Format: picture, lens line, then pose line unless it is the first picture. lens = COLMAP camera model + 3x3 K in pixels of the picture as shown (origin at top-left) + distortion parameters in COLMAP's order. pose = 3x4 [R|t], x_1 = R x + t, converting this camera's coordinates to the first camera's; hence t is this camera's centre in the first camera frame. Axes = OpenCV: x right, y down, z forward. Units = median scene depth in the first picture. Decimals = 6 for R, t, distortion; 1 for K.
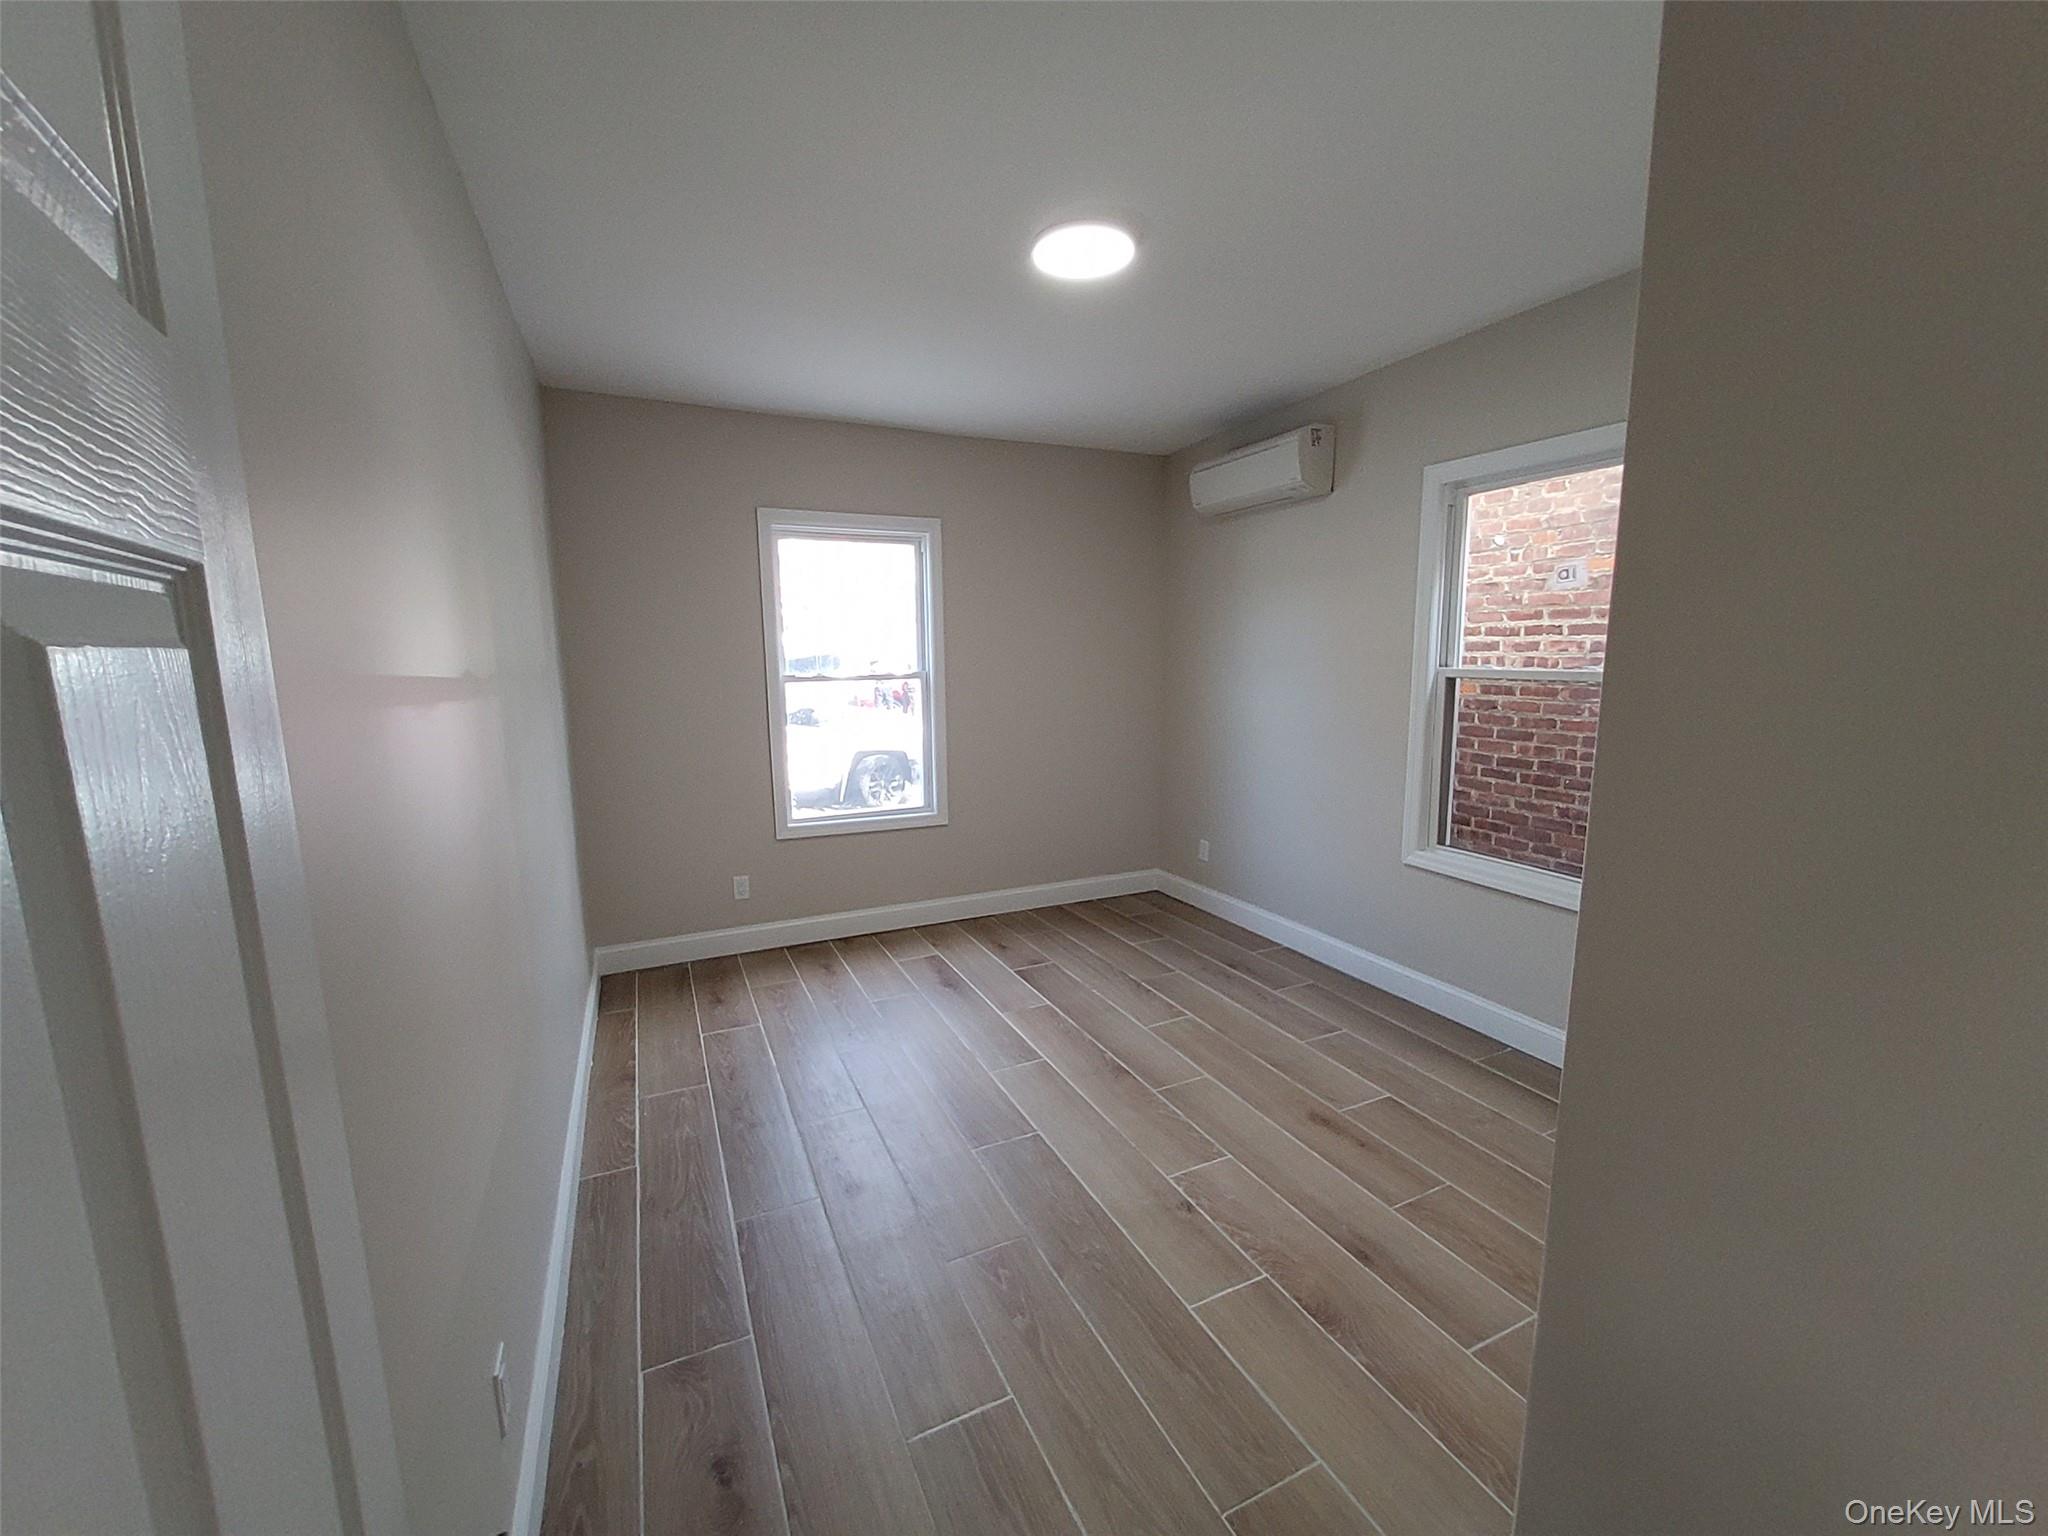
lens RADIAL K [[811.2, 0, 1024.2], [0, 811.2, 776.1], [0, 0, 1]] dist [0.001738, -0.000497]
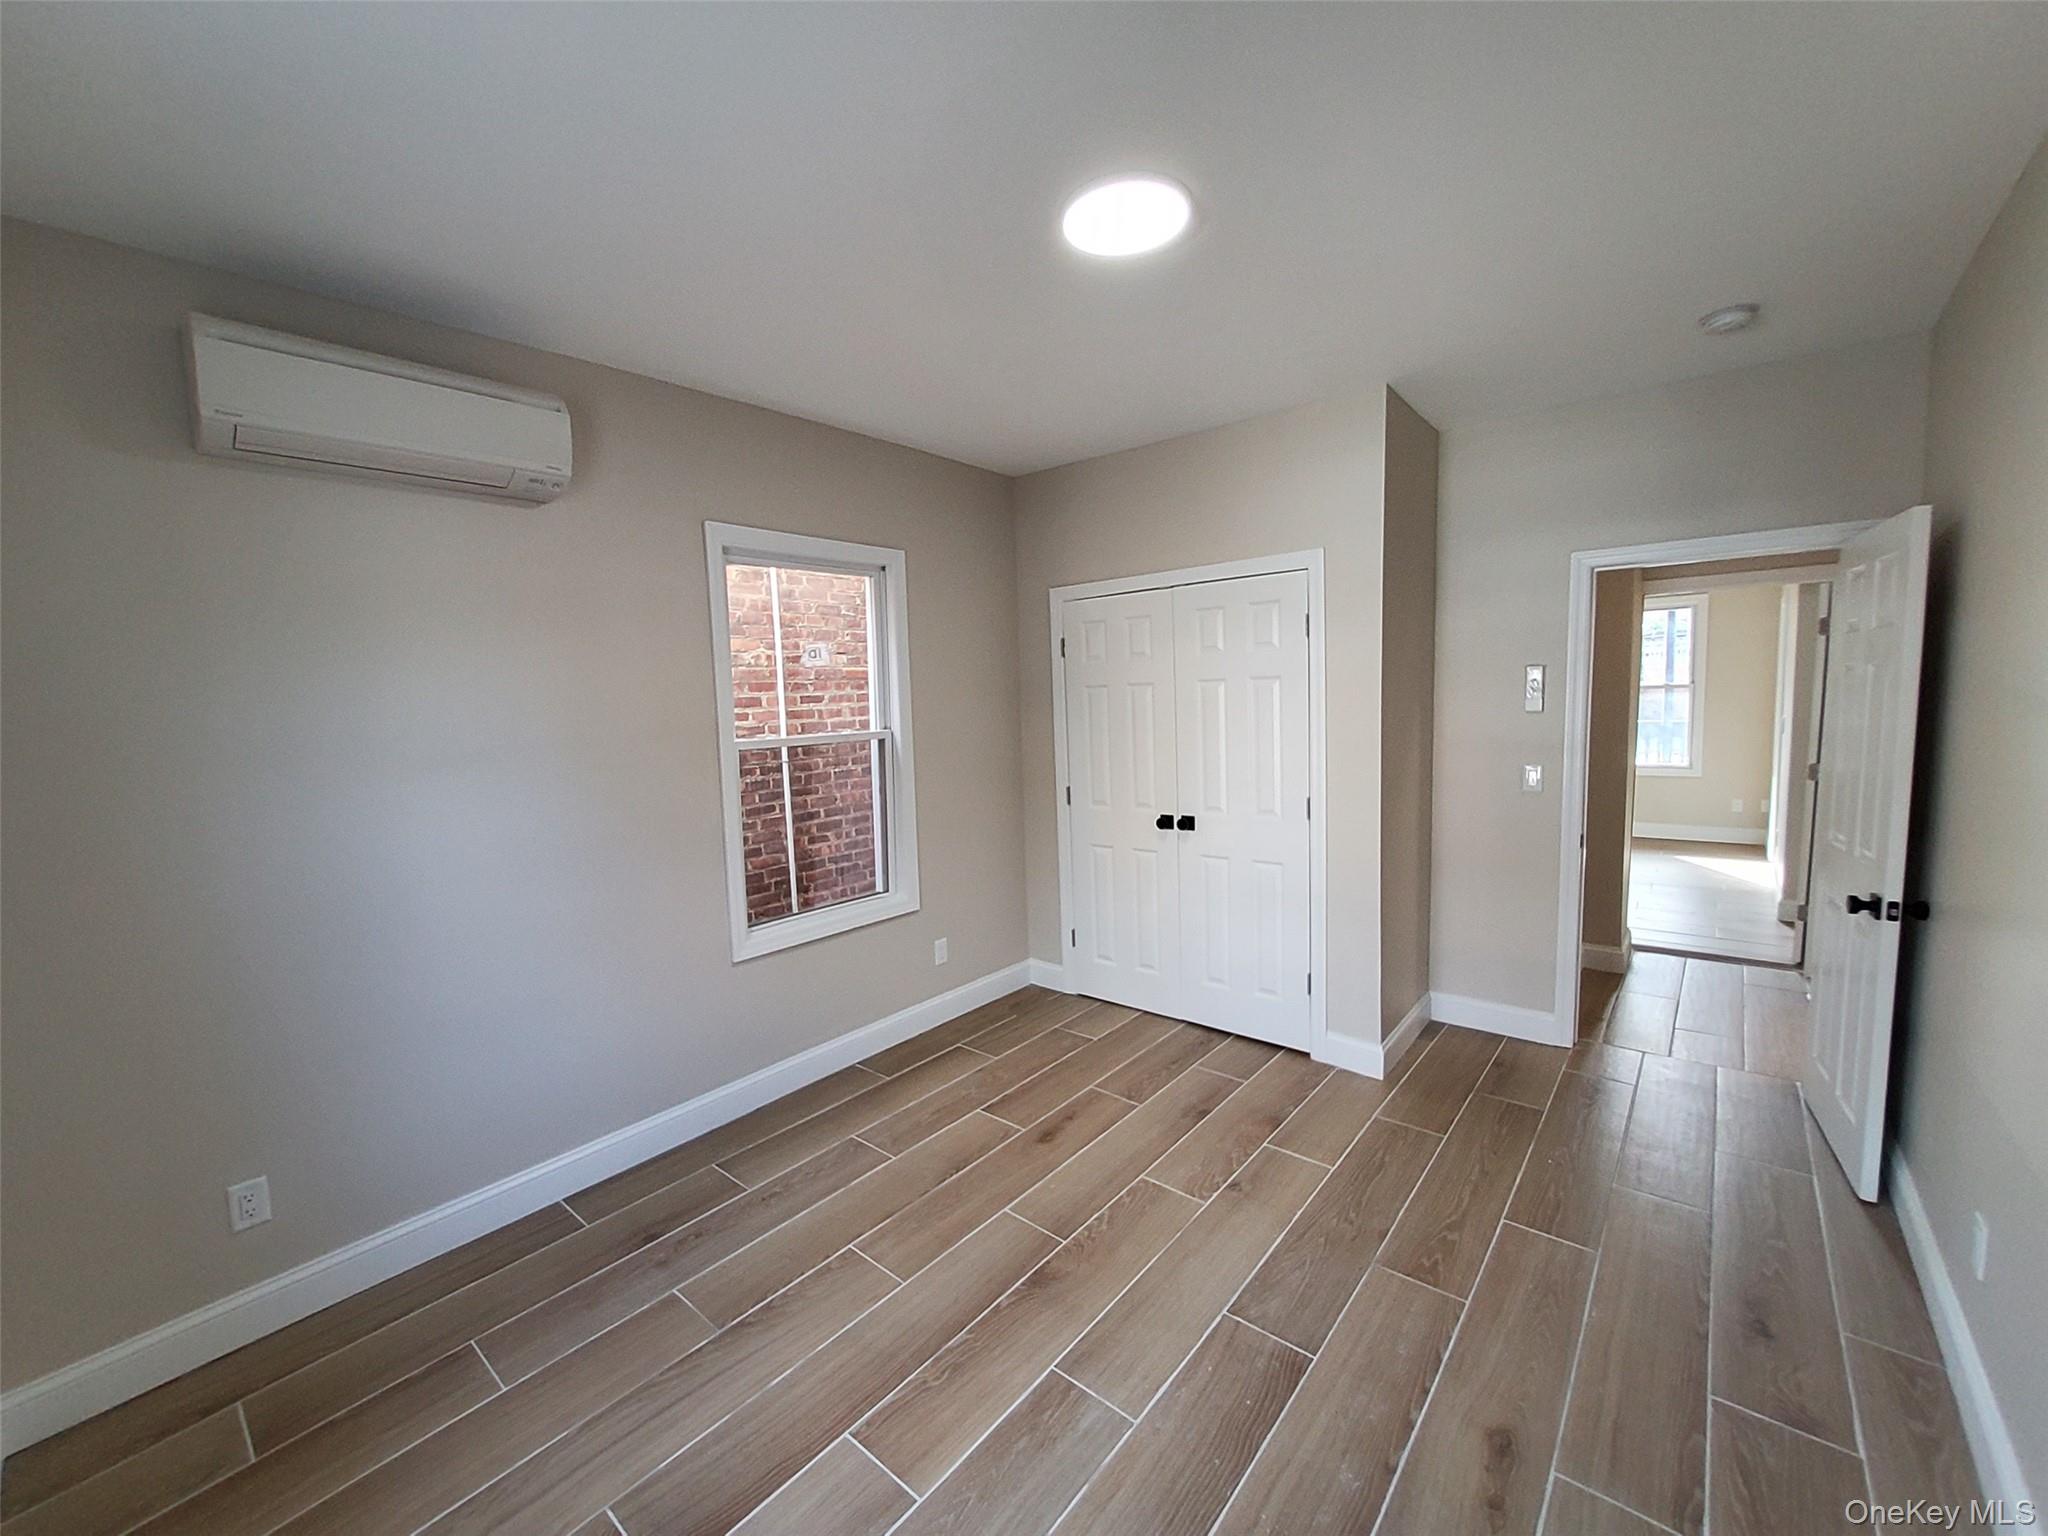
lens RADIAL K [[811.2, 0, 1014.6], [0, 811.2, 757.0], [0, 0, 1]] dist [0.001738, -0.000497]
pose [[-0.397675, -0.046763, 0.916334, -0.499131], [0.180483, 0.975201, 0.128094, -0.186852], [-0.899600, 0.216323, -0.379373, 1.137083]]
